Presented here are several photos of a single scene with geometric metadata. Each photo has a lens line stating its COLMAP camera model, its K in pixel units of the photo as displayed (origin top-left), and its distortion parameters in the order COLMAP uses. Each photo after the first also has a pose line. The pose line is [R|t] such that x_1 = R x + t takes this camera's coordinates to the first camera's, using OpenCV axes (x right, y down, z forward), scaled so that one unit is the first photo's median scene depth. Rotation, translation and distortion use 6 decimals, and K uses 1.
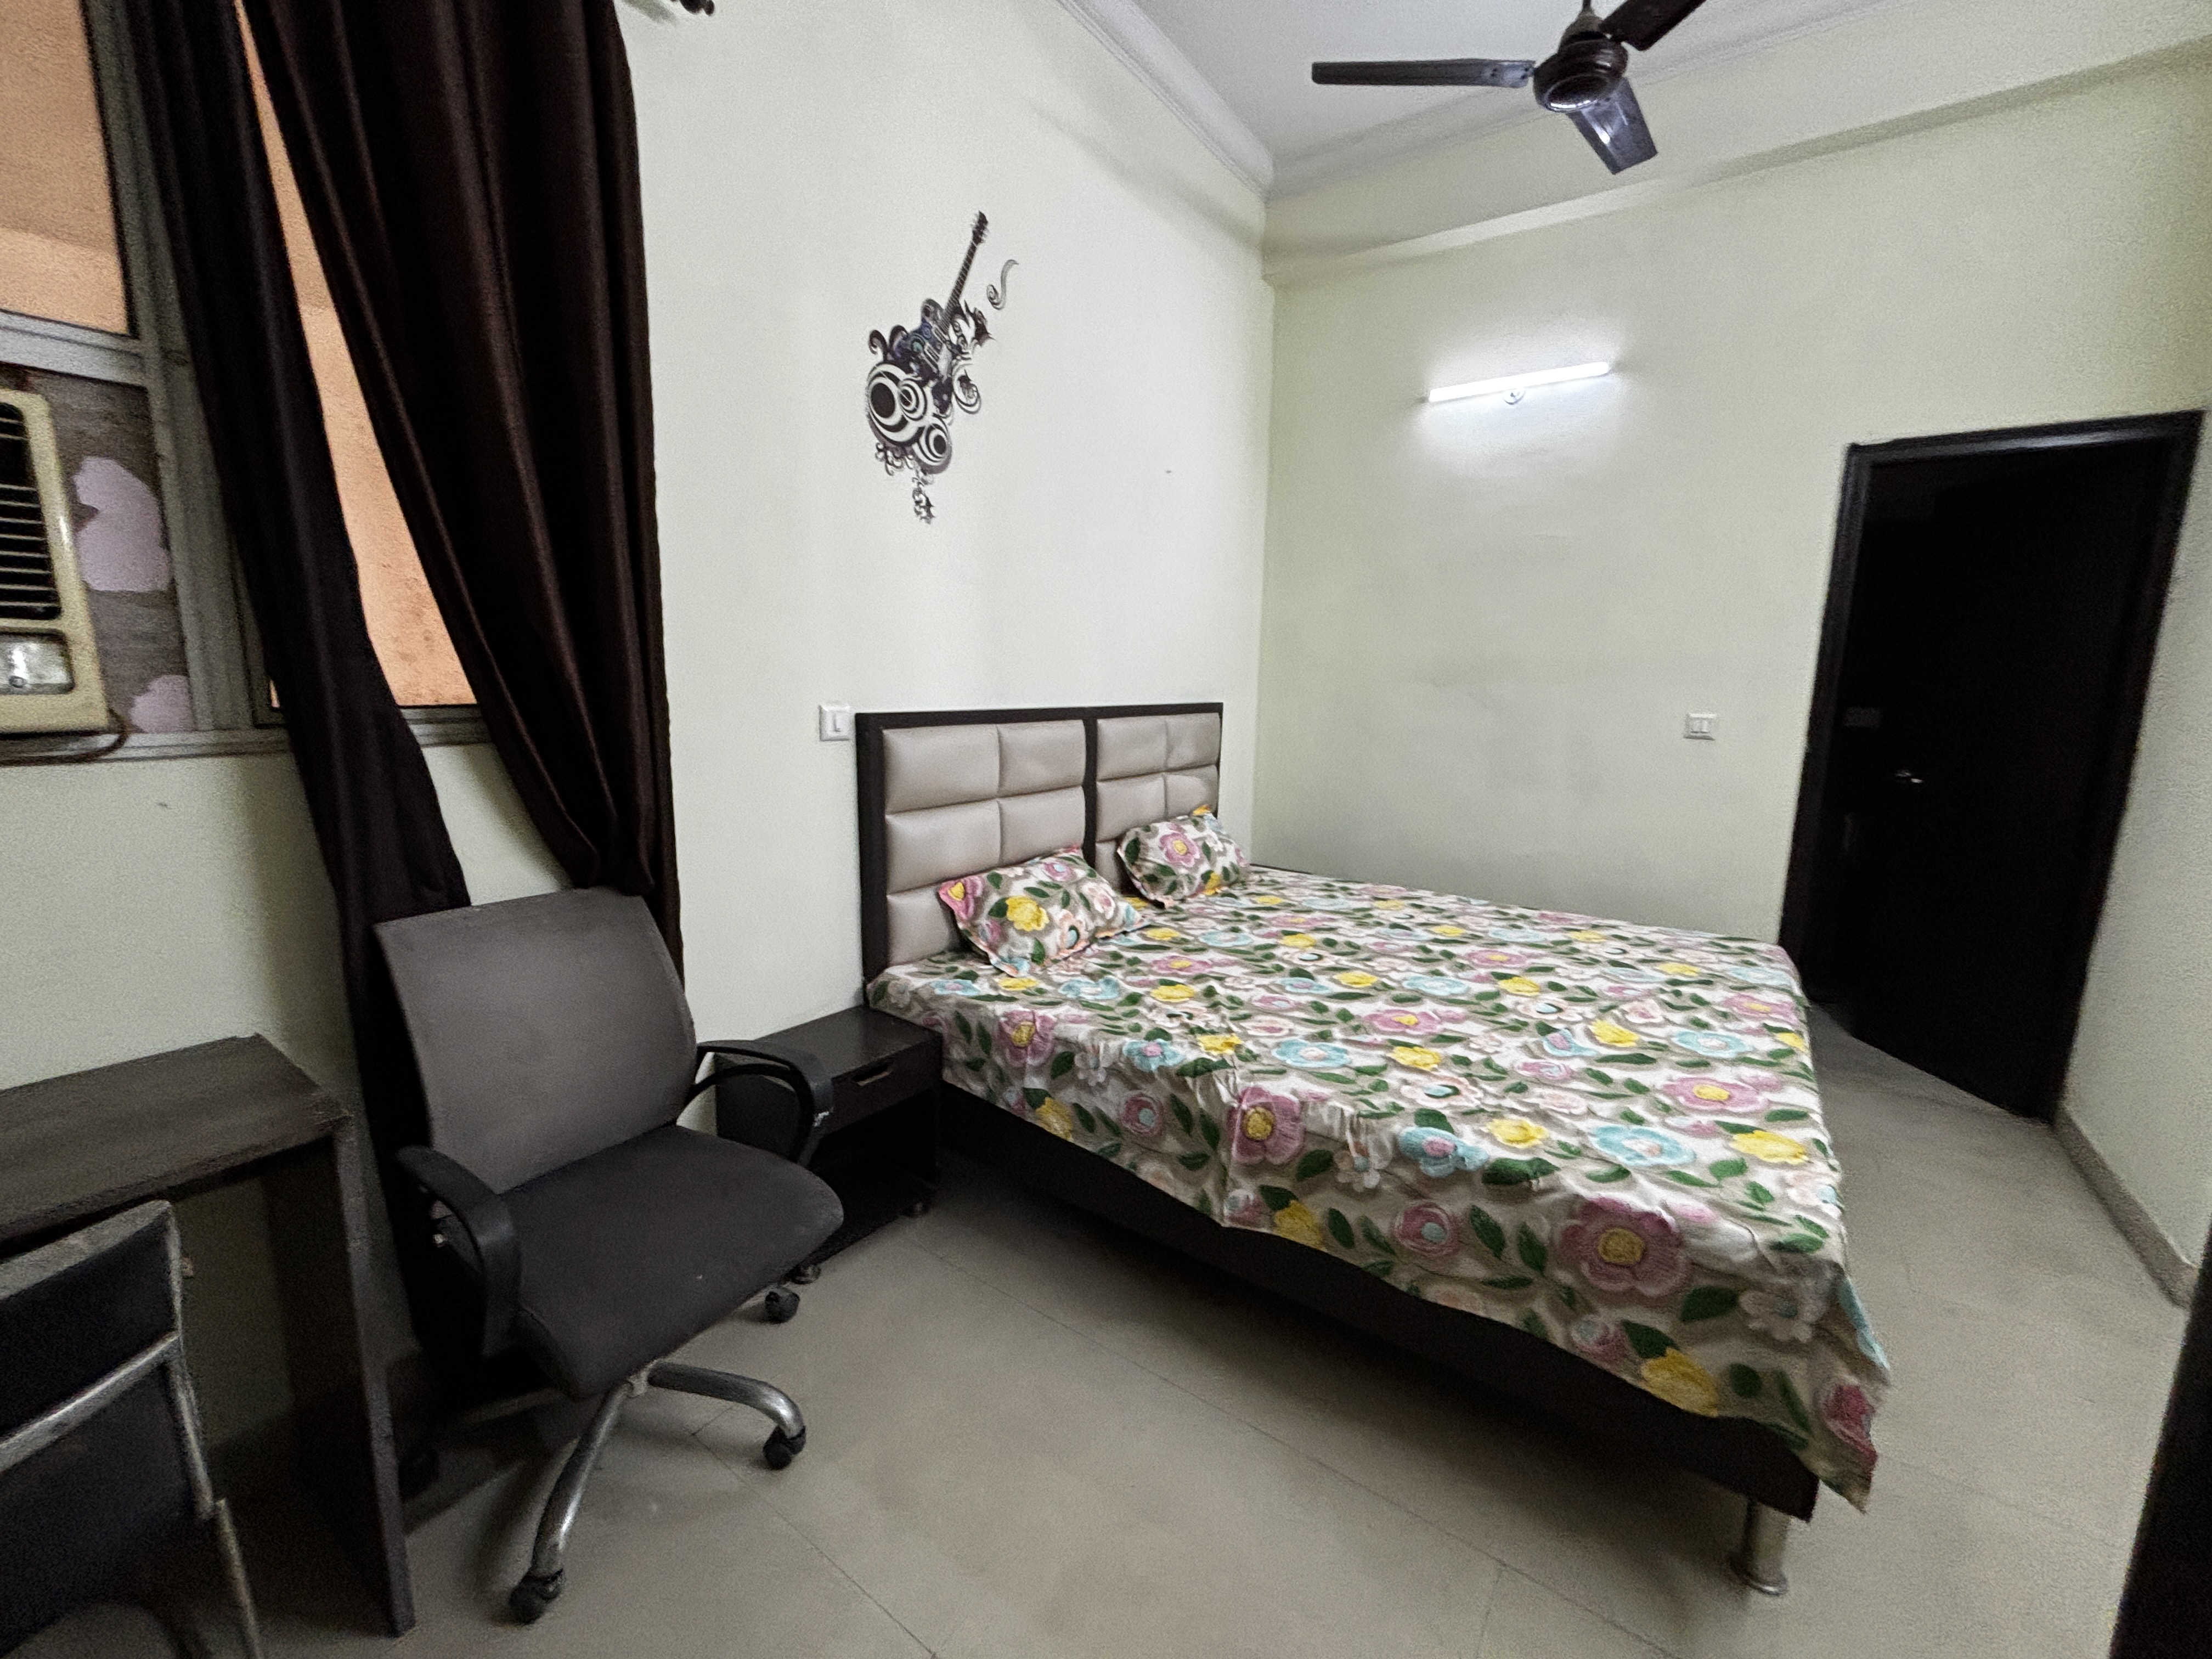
lens RADIAL K [[875.9, 0, 1106.0], [0, 875.9, 829.5], [0, 0, 1]] dist [-0.010631, -0.000197]
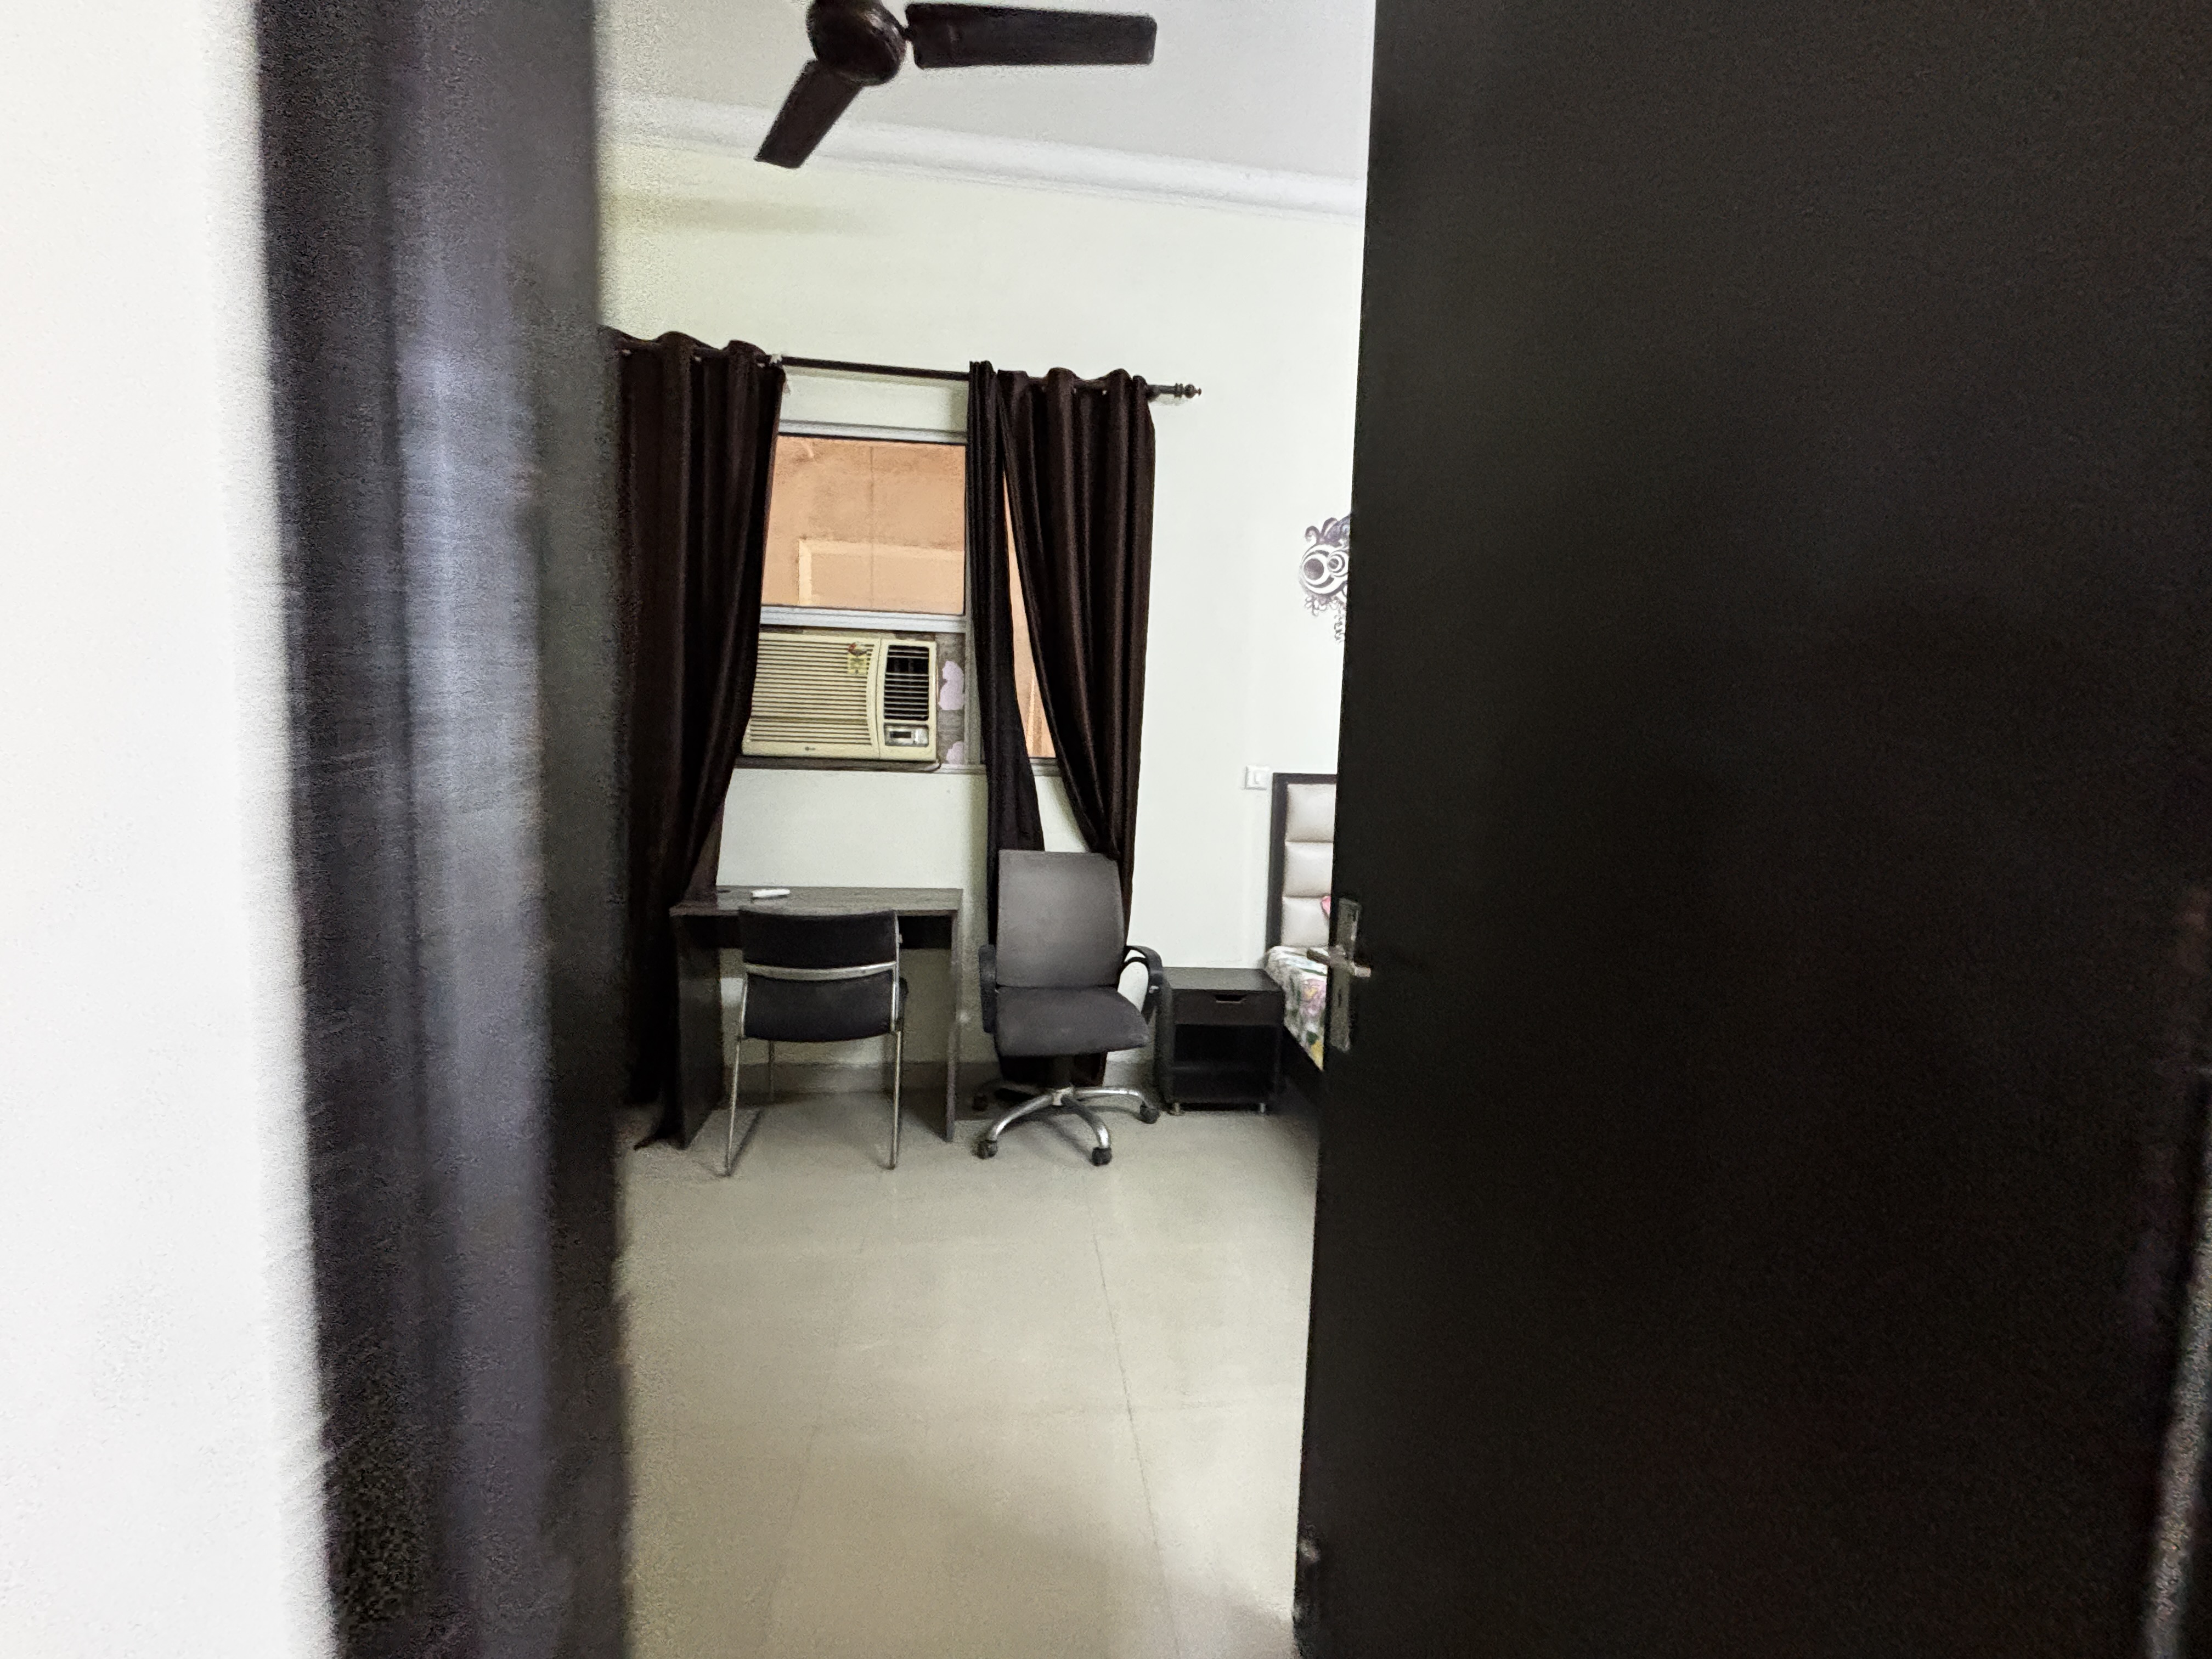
lens RADIAL K [[876.0, 0, 1119.6], [0, 876.0, 820.9], [0, 0, 1]] dist [0.003182, -0.000180]
pose [[0.684684, 0.071271, -0.725347, 0.949582], [-0.142910, 0.989017, -0.037720, 0.069883], [0.714692, 0.129486, 0.687350, -0.340486]]
